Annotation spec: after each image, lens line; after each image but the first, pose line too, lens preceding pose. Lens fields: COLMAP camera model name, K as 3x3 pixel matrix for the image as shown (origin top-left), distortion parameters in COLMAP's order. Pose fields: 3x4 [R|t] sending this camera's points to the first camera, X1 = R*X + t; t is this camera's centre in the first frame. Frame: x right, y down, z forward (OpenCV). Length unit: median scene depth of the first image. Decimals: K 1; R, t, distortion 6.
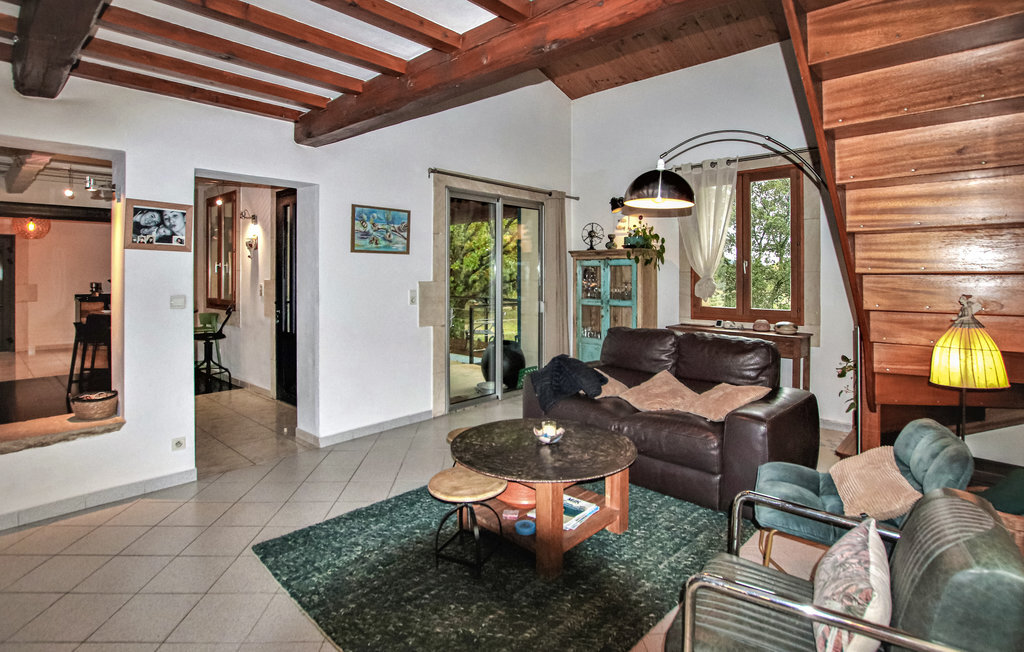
lens RADIAL K [[526.2, 0, 511.6], [0, 526.2, 271.4], [0, 0, 1]] dist [-0.000272, 0.000068]
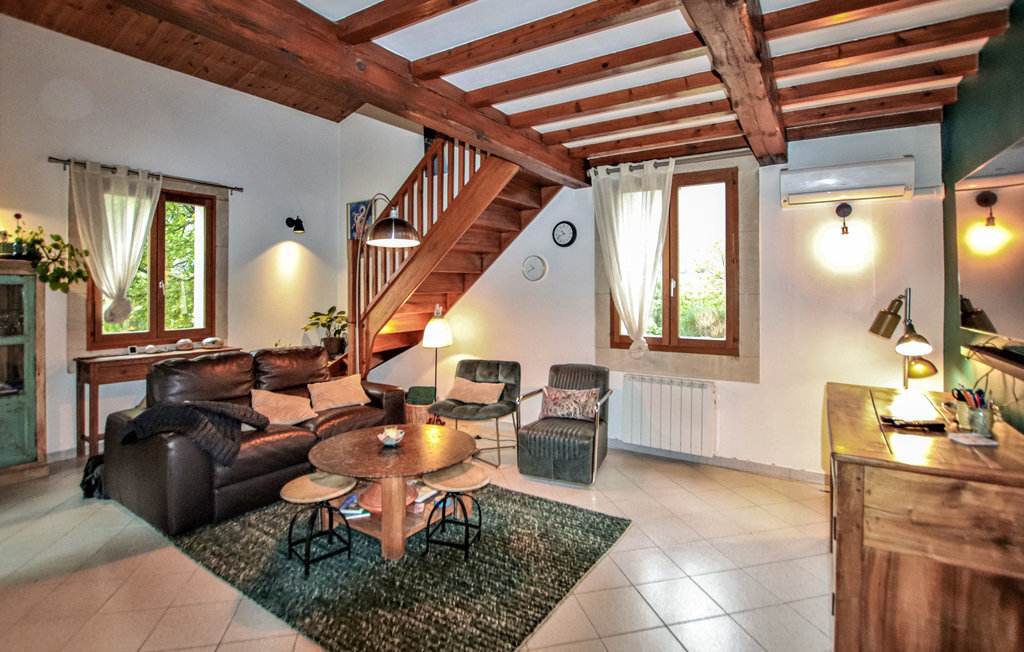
lens RADIAL K [[508.9, 0, 499.1], [0, 508.9, 295.3], [0, 0, 1]] dist [-0.001908, -0.000116]
pose [[-0.191606, -0.009174, 0.981429, -0.632180], [-0.000710, 0.999957, 0.009209, -0.003671], [-0.981472, 0.001067, -0.191604, 0.595887]]
